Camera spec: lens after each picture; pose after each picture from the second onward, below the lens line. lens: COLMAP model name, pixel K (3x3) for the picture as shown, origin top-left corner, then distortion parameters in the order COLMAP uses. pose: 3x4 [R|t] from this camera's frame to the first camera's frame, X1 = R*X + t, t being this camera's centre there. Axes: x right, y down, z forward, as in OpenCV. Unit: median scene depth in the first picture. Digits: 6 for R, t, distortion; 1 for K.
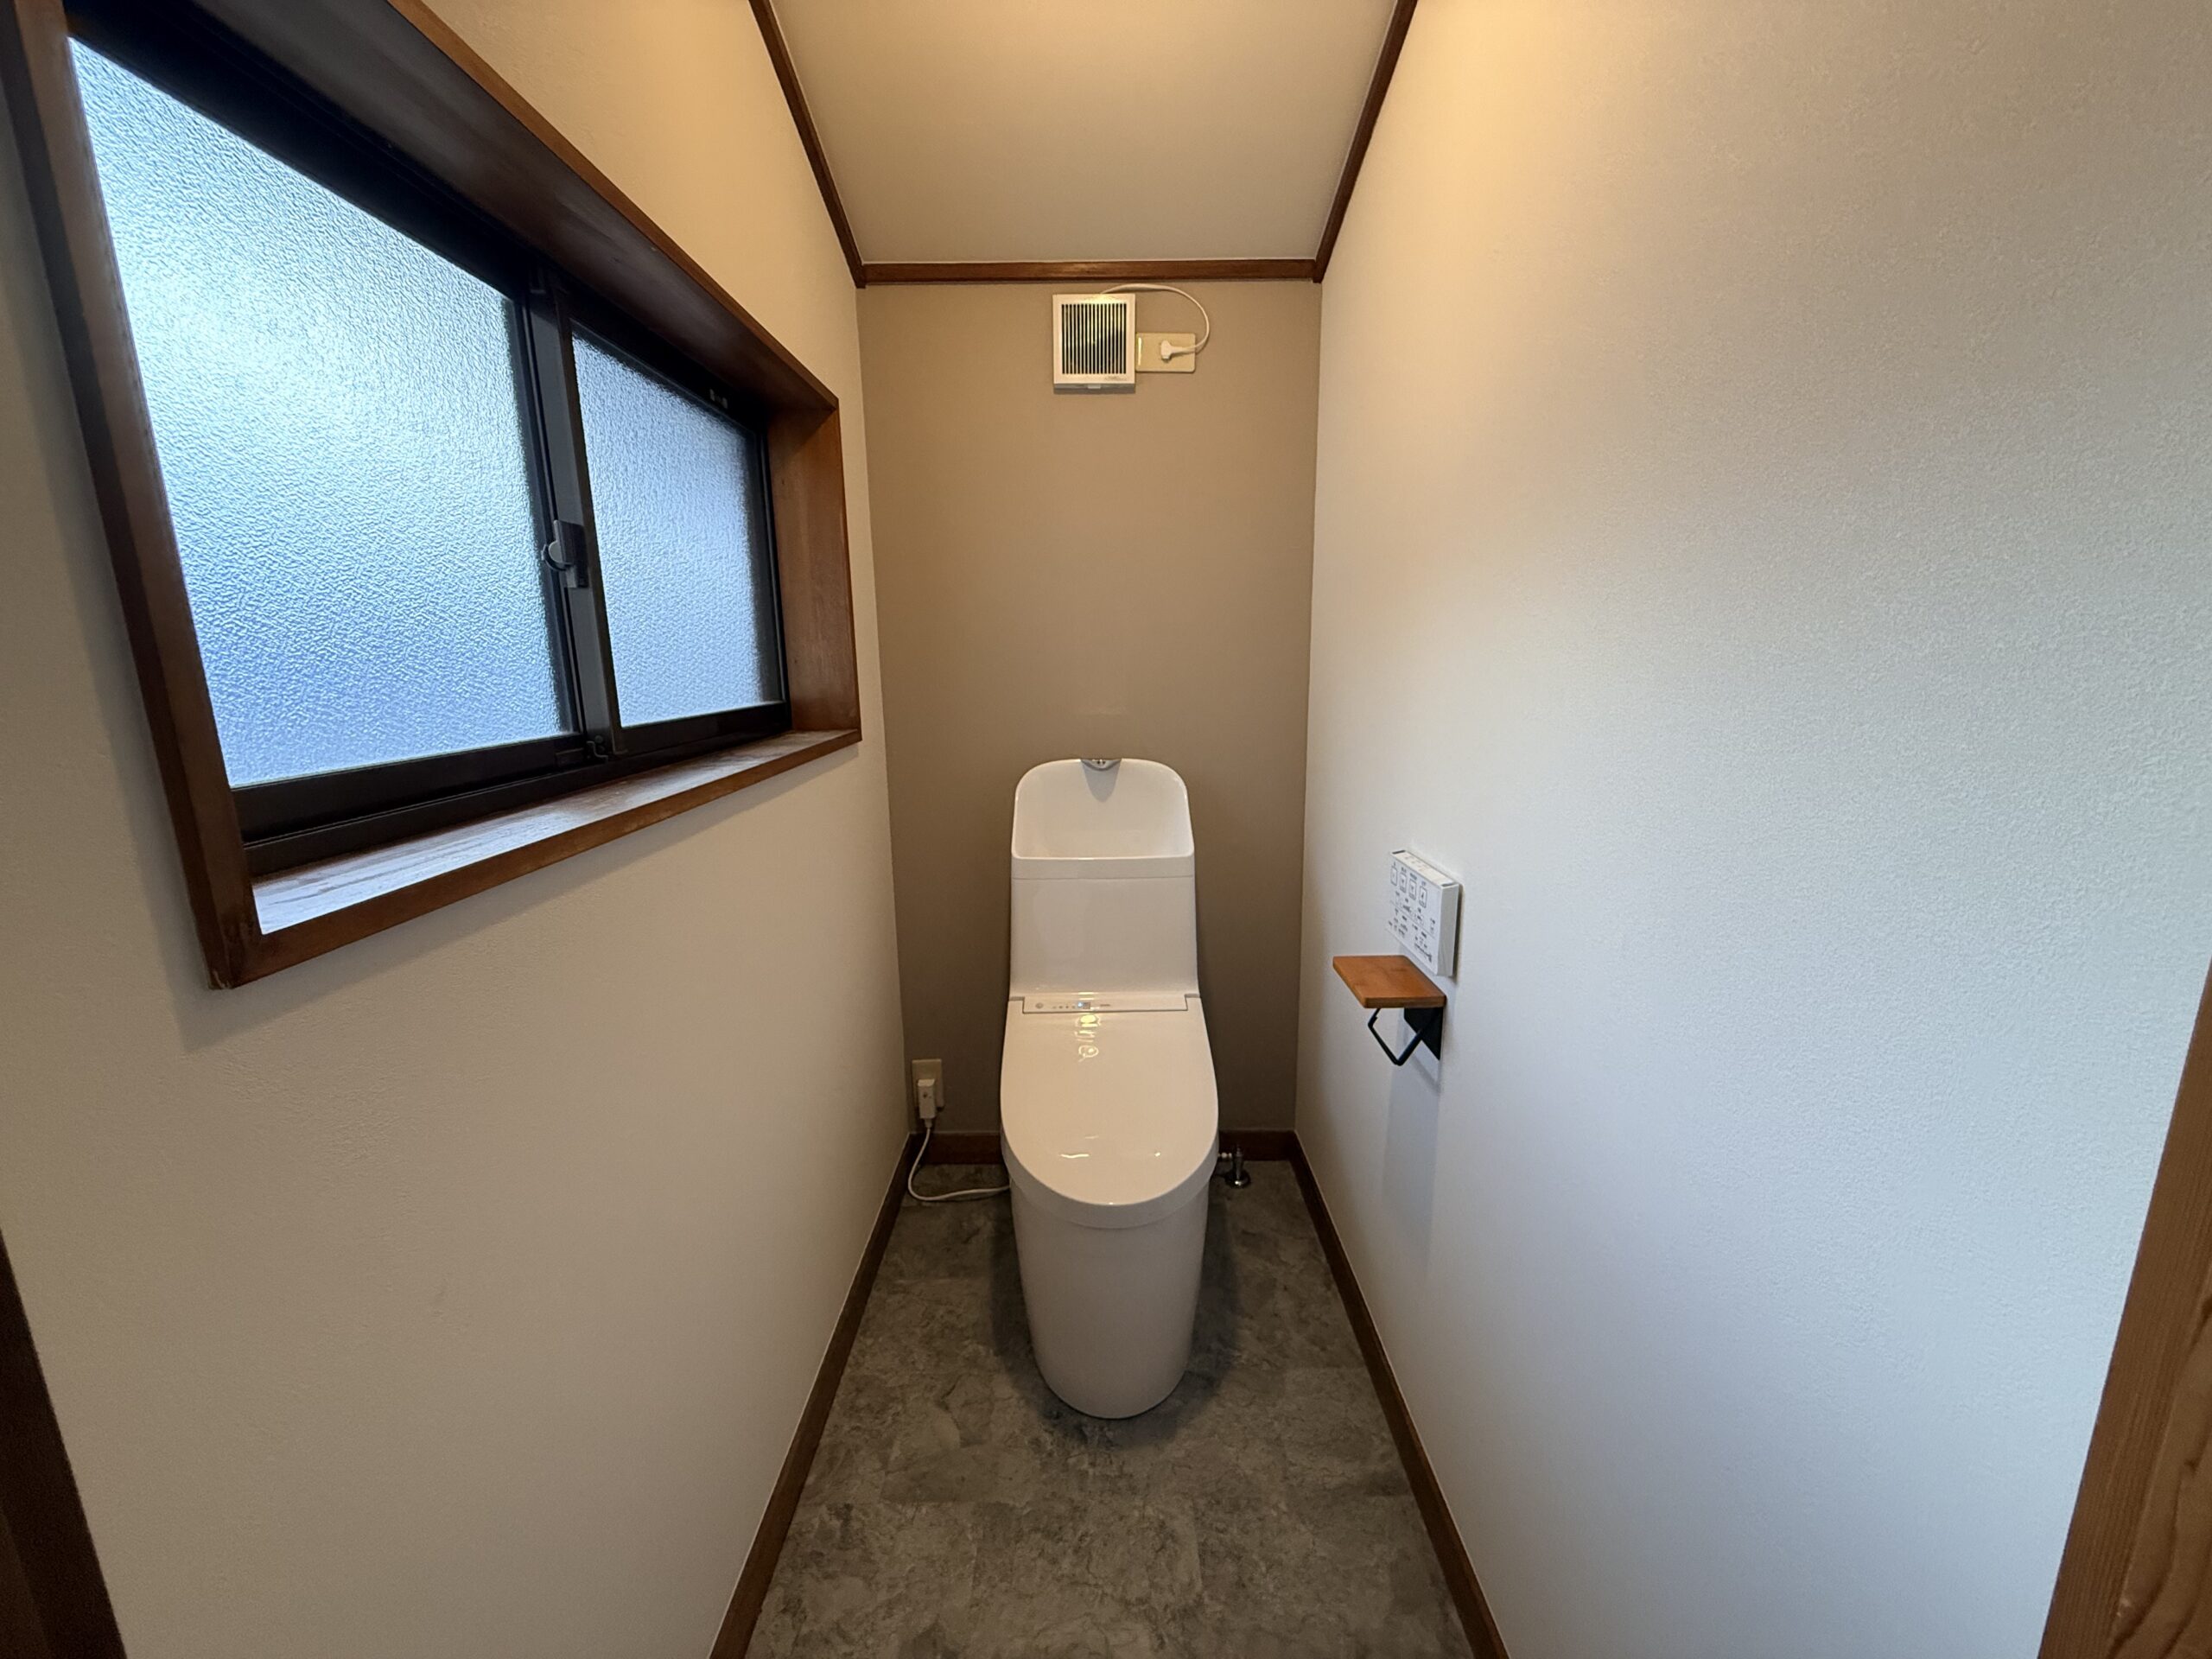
lens RADIAL K [[877.8, 0, 1101.9], [0, 877.8, 832.8], [0, 0, 1]] dist [0.000925, -0.000041]
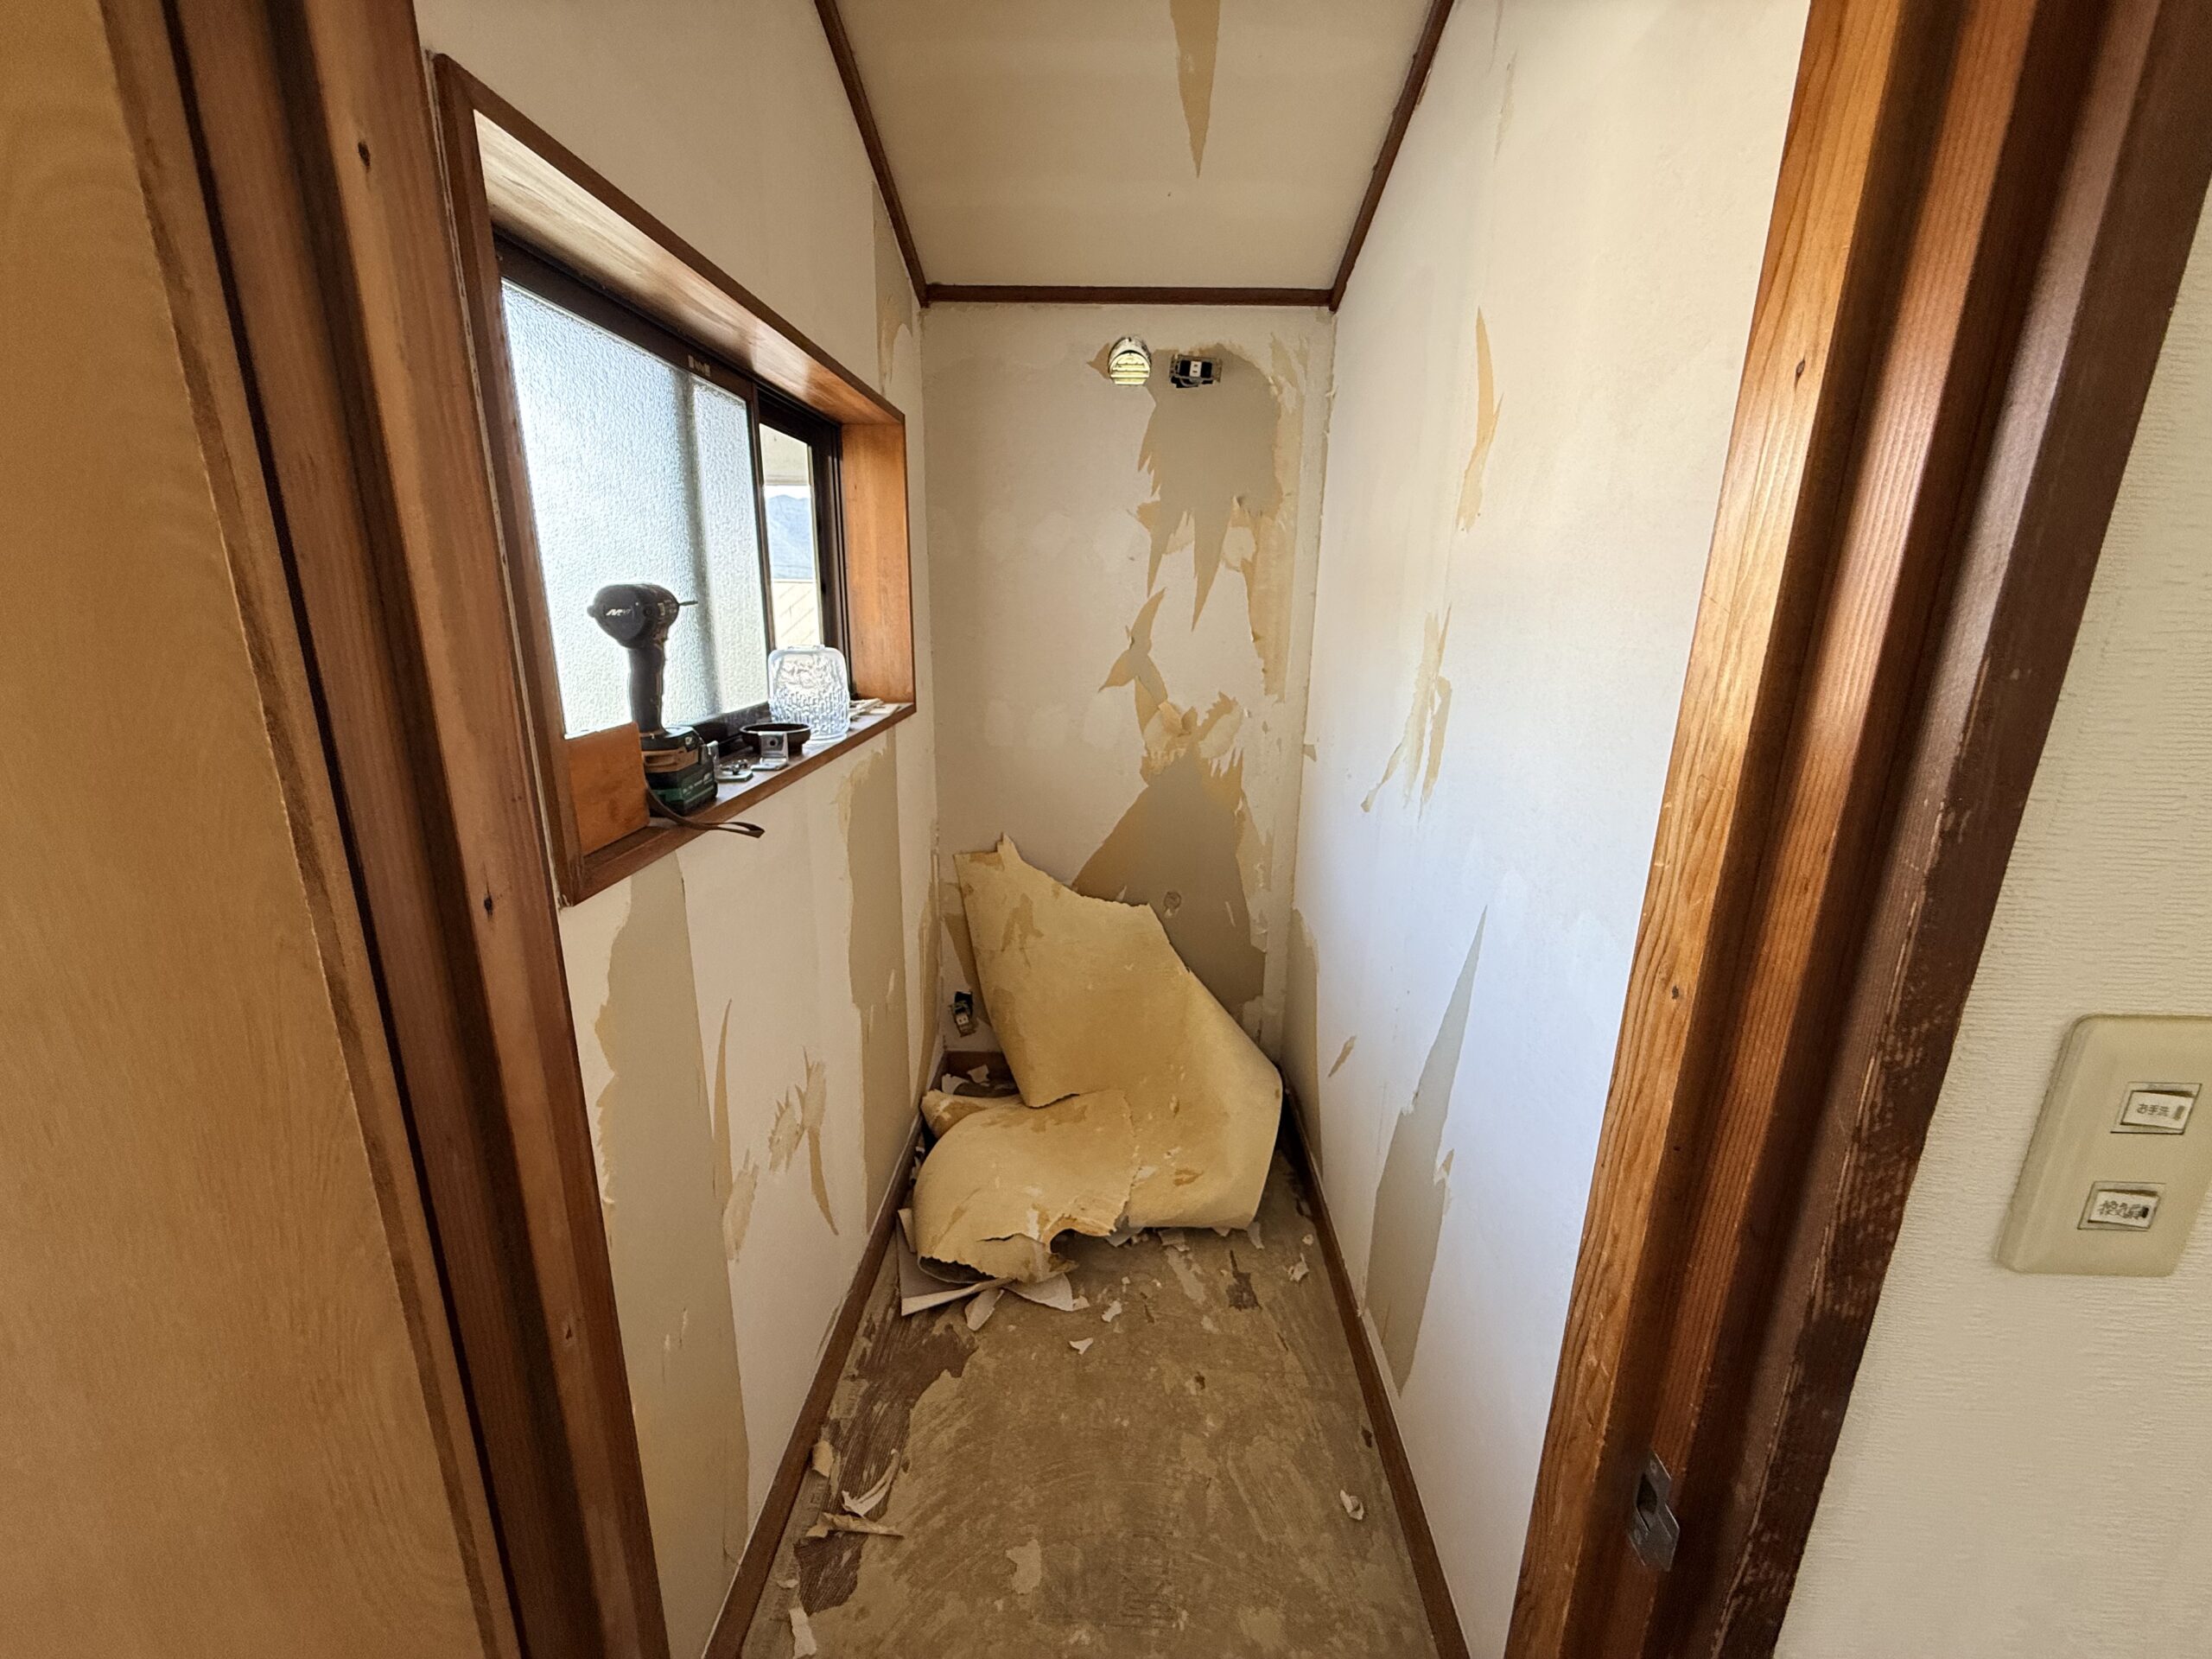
lens RADIAL K [[885.2, 0, 1103.5], [0, 885.2, 830.5], [0, 0, 1]] dist [0.001240, 0.000343]
pose [[0.999022, 0.037282, -0.023772, 0.008206], [-0.035819, 0.997601, 0.059239, -0.029799], [0.025924, -0.058330, 0.997961, -0.190556]]
